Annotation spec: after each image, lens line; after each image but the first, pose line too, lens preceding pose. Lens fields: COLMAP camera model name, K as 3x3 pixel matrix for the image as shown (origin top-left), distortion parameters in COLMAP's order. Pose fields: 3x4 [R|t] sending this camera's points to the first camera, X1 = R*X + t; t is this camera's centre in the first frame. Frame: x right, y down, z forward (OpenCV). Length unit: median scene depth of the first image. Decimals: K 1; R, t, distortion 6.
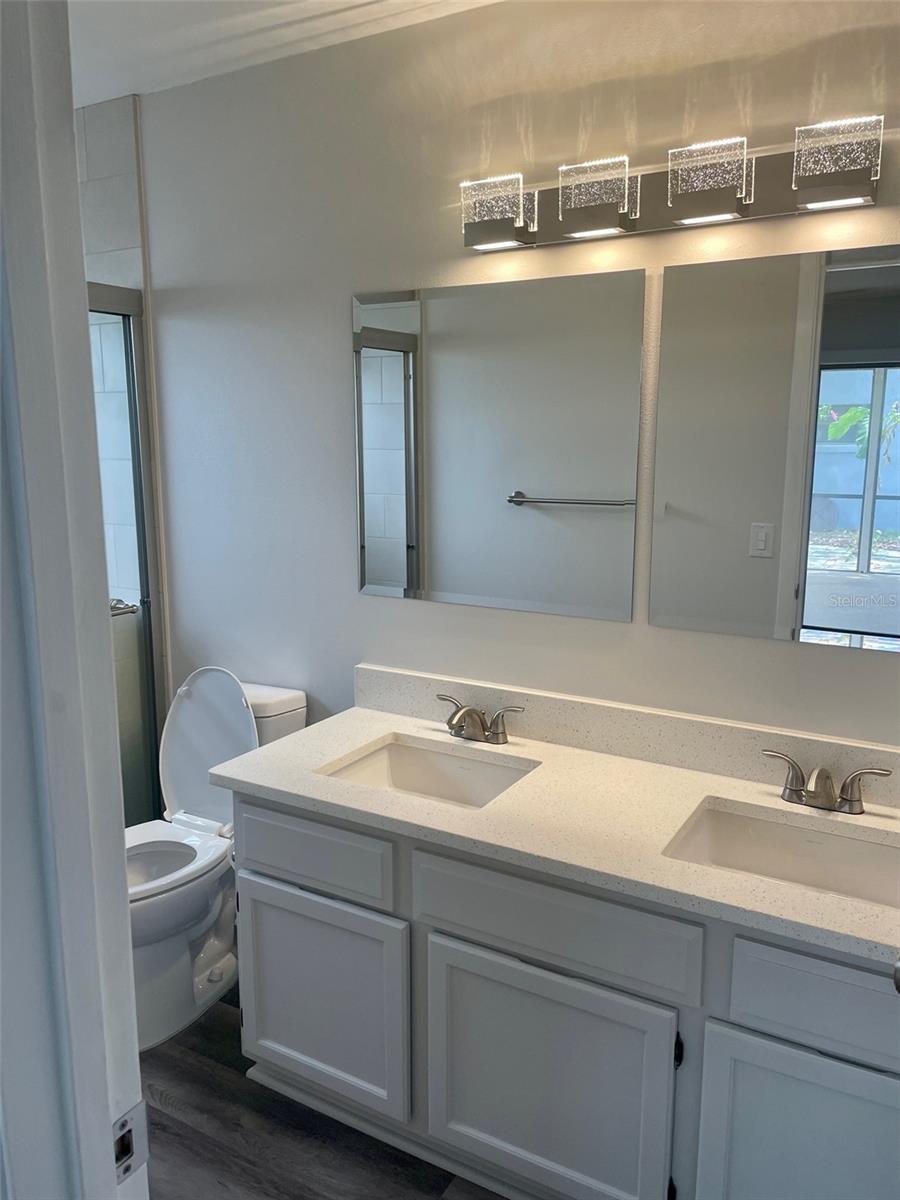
lens RADIAL K [[903.6, 0, 456.4], [0, 903.6, 589.6], [0, 0, 1]] dist [0.081893, -0.104290]
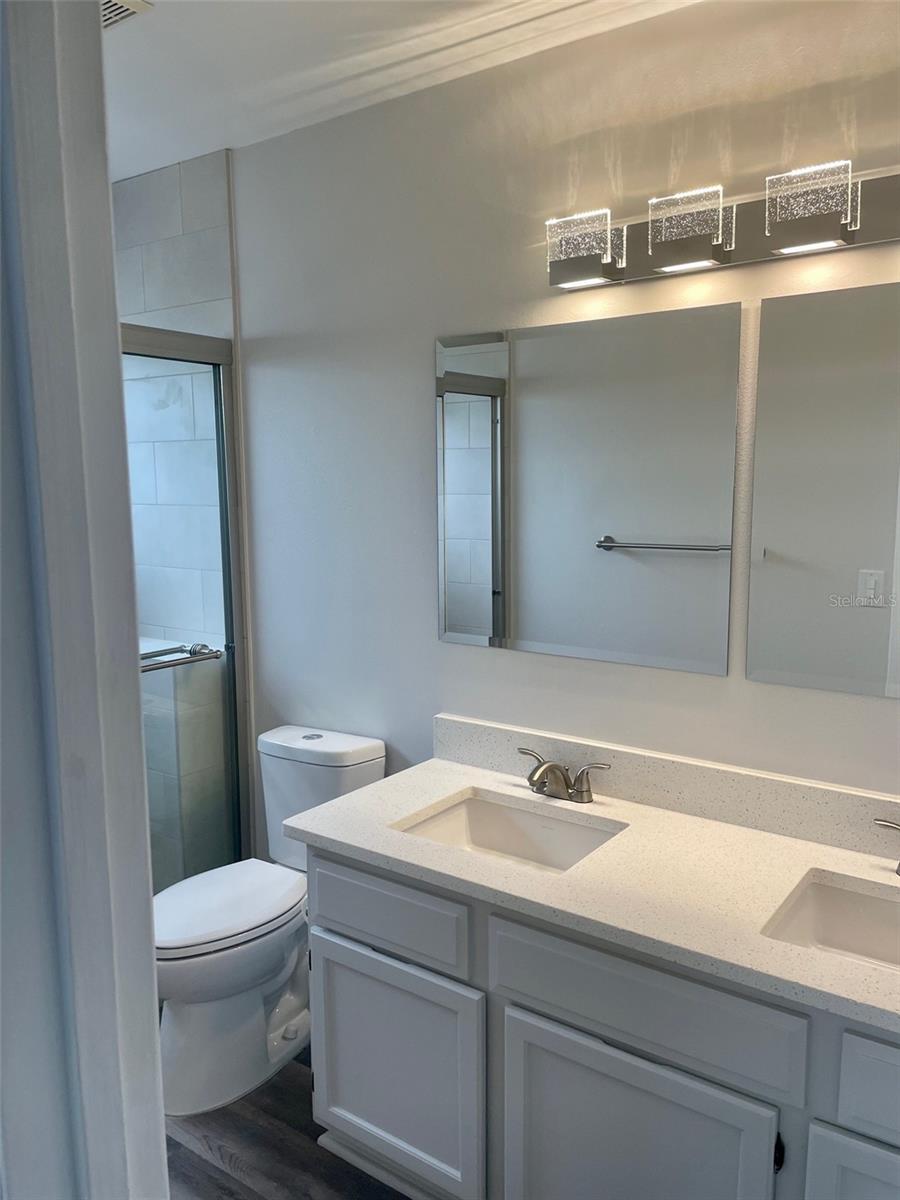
lens RADIAL K [[903.6, 0, 461.0], [0, 903.6, 601.5], [0, 0, 1]] dist [0.081893, -0.104290]
pose [[0.995361, 0.006014, -0.096026, 0.010194], [-0.009521, 0.999302, -0.036110, -0.004088], [0.095742, 0.036857, 0.994724, 0.038398]]
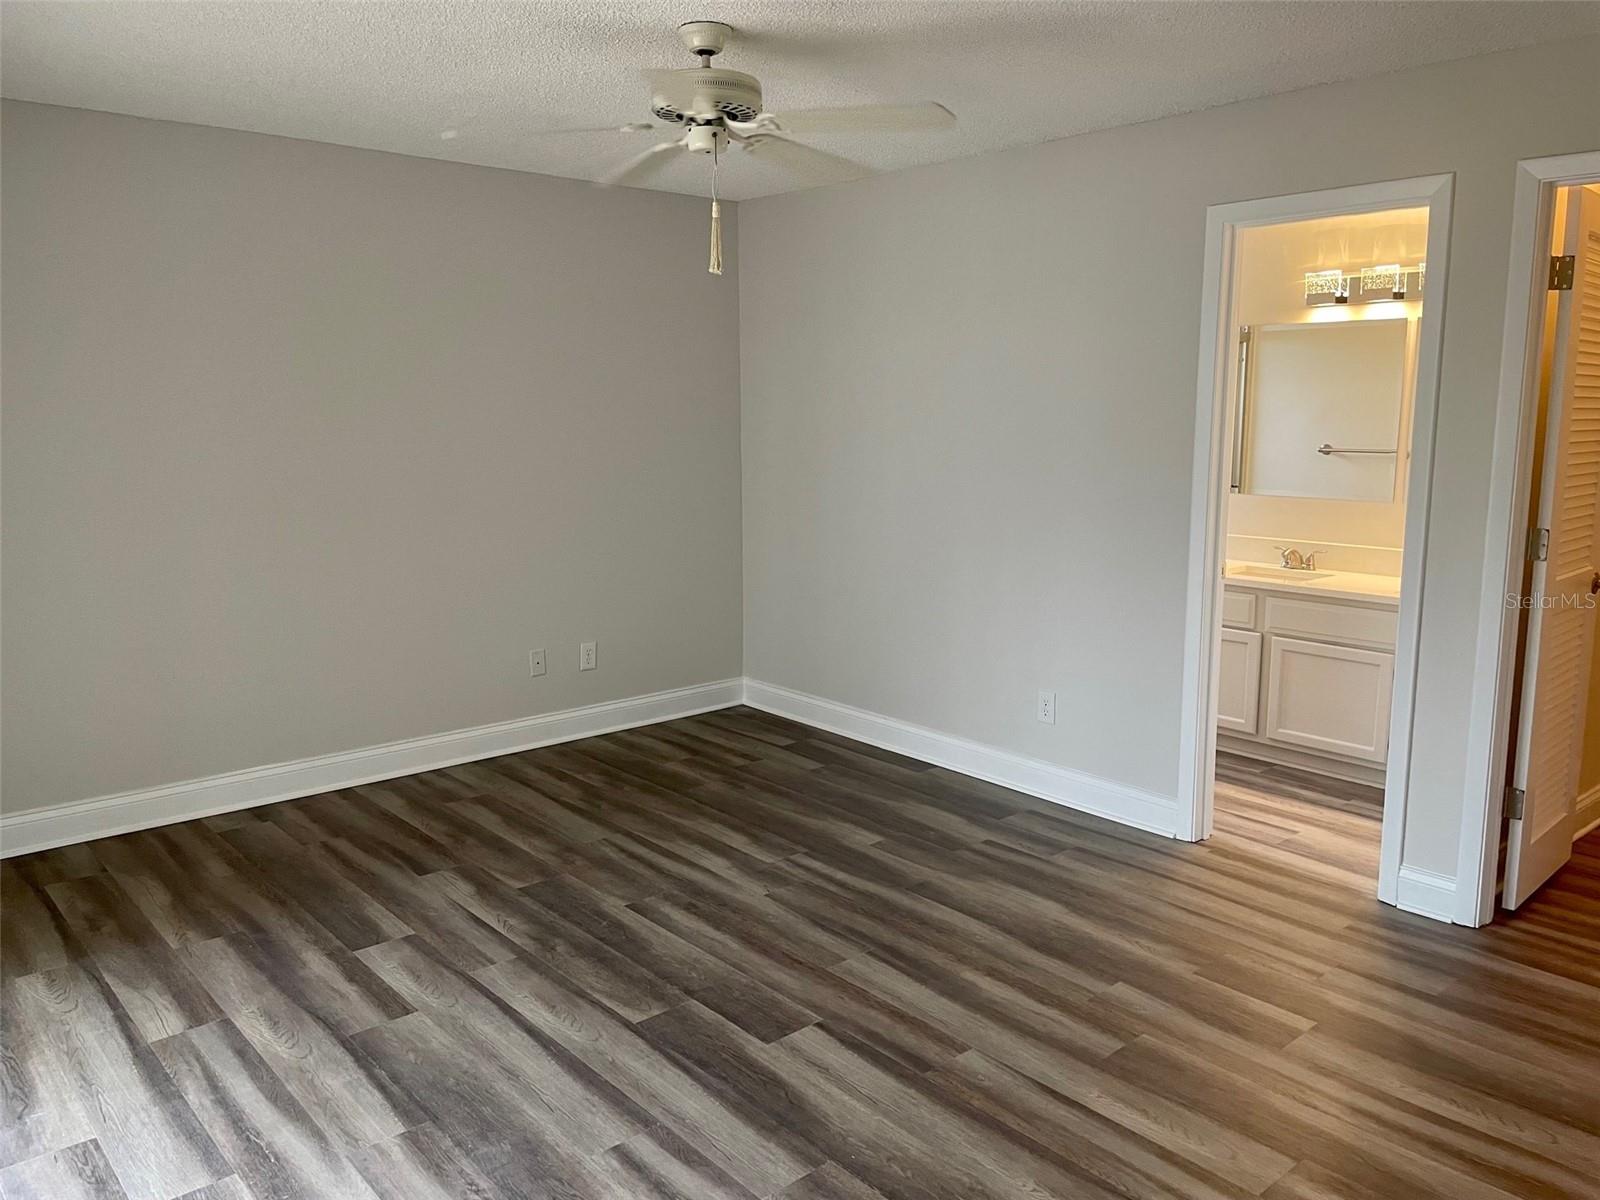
lens RADIAL K [[1204.8, 0, 796.9], [0, 1204.8, 589.5], [0, 0, 1]] dist [0.081893, -0.104290]
pose [[0.944333, 0.049765, -0.325207, -0.136932], [-0.054878, 0.998472, -0.006560, 0.297099], [0.324383, 0.024042, 0.945620, -1.755952]]
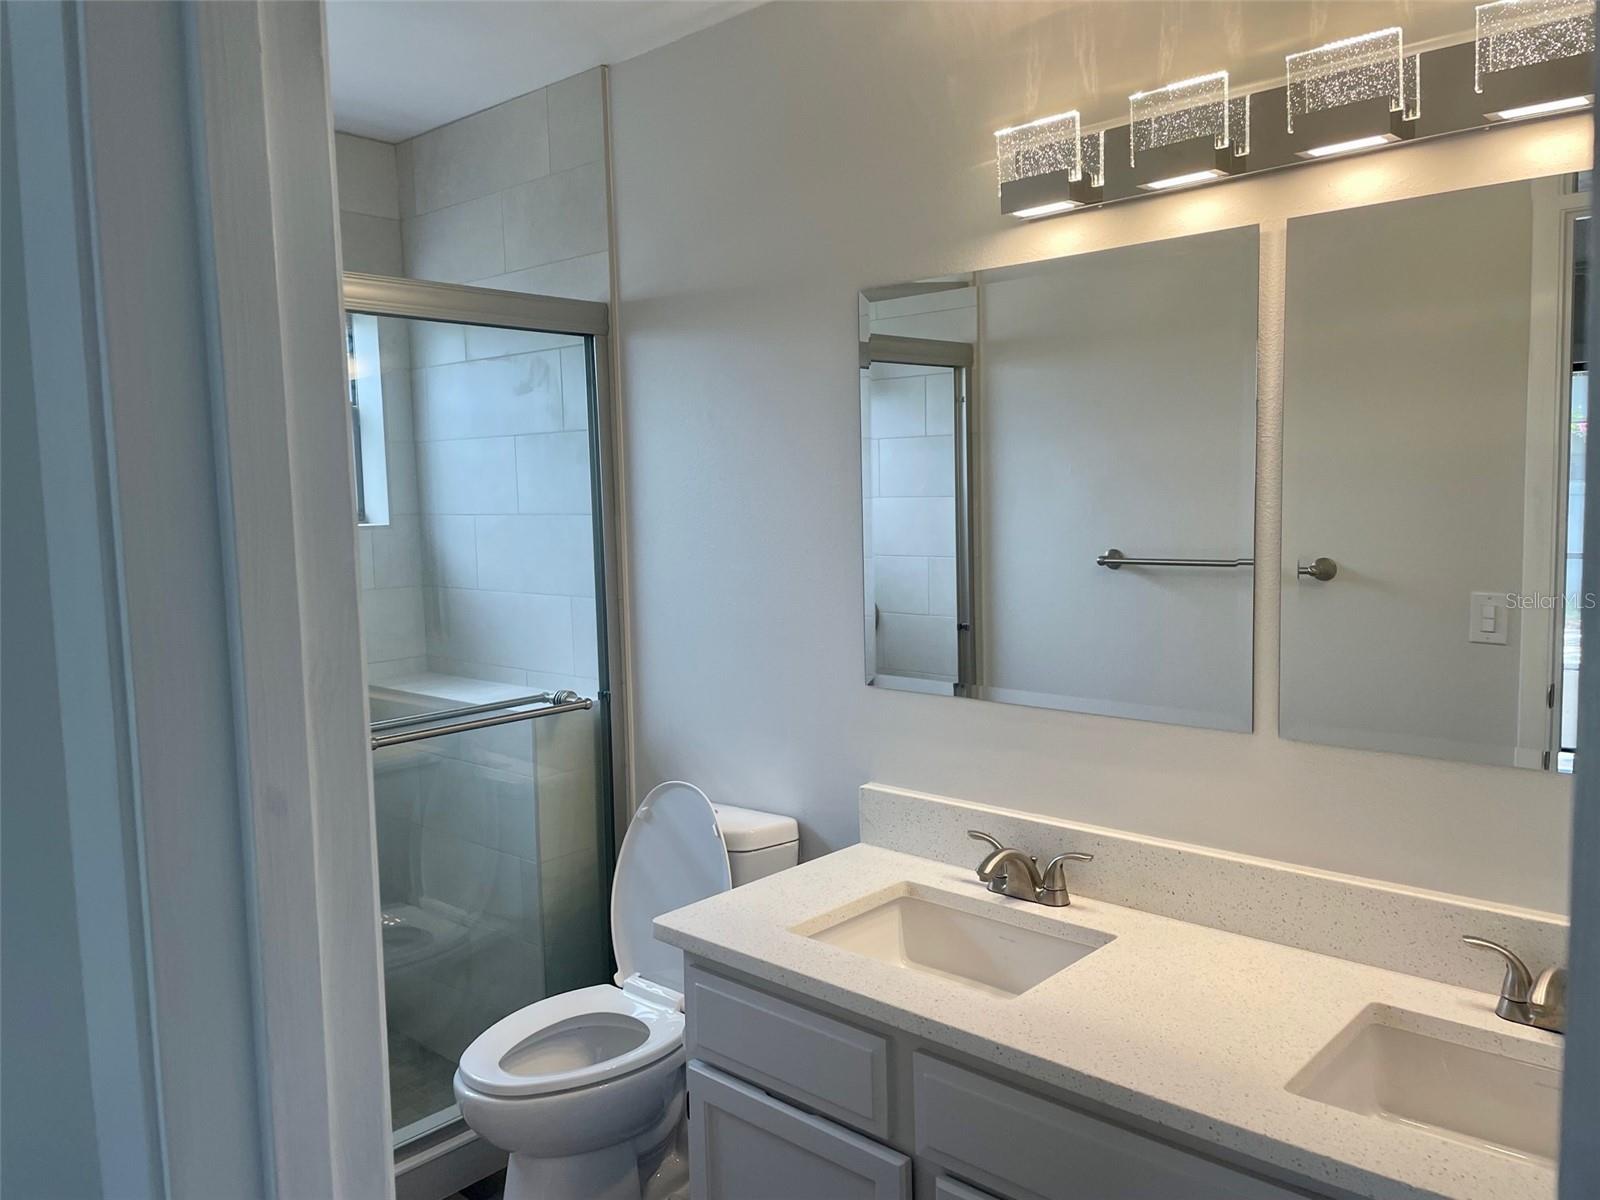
lens RADIAL K [[1204.8, 0, 797.6], [0, 1204.8, 595.4], [0, 0, 1]] dist [0.081893, -0.104290]
pose [[0.976376, -0.004007, -0.216041, 0.058322], [-0.012849, 0.996982, -0.076563, 0.007318], [0.215695, 0.077530, 0.973378, 0.034303]]
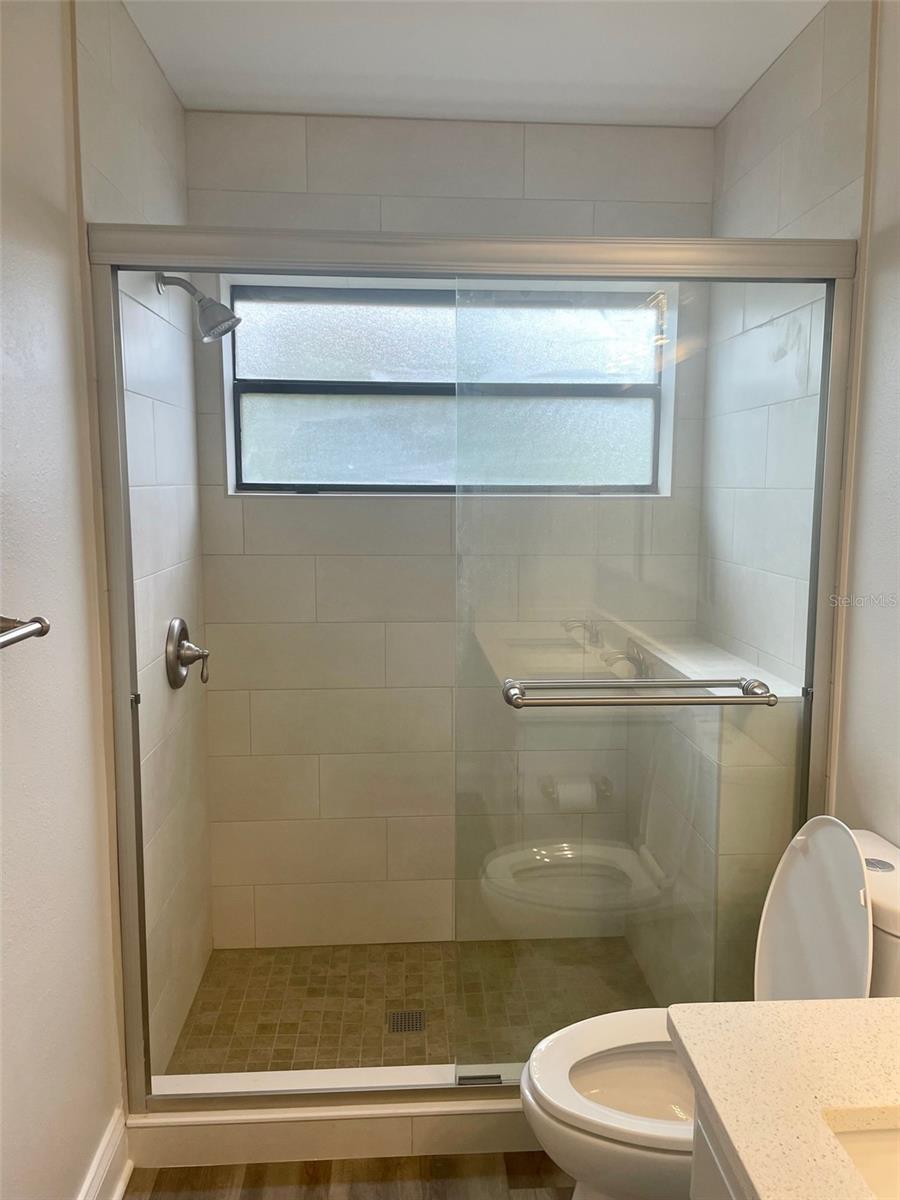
lens RADIAL K [[903.6, 0, 453.0], [0, 903.6, 591.3], [0, 0, 1]] dist [0.081893, -0.104290]
pose [[0.555594, 0.097287, -0.825743, 0.100190], [-0.142165, 0.989621, 0.020941, -0.052221], [0.819210, 0.105757, 0.563658, 0.516638]]
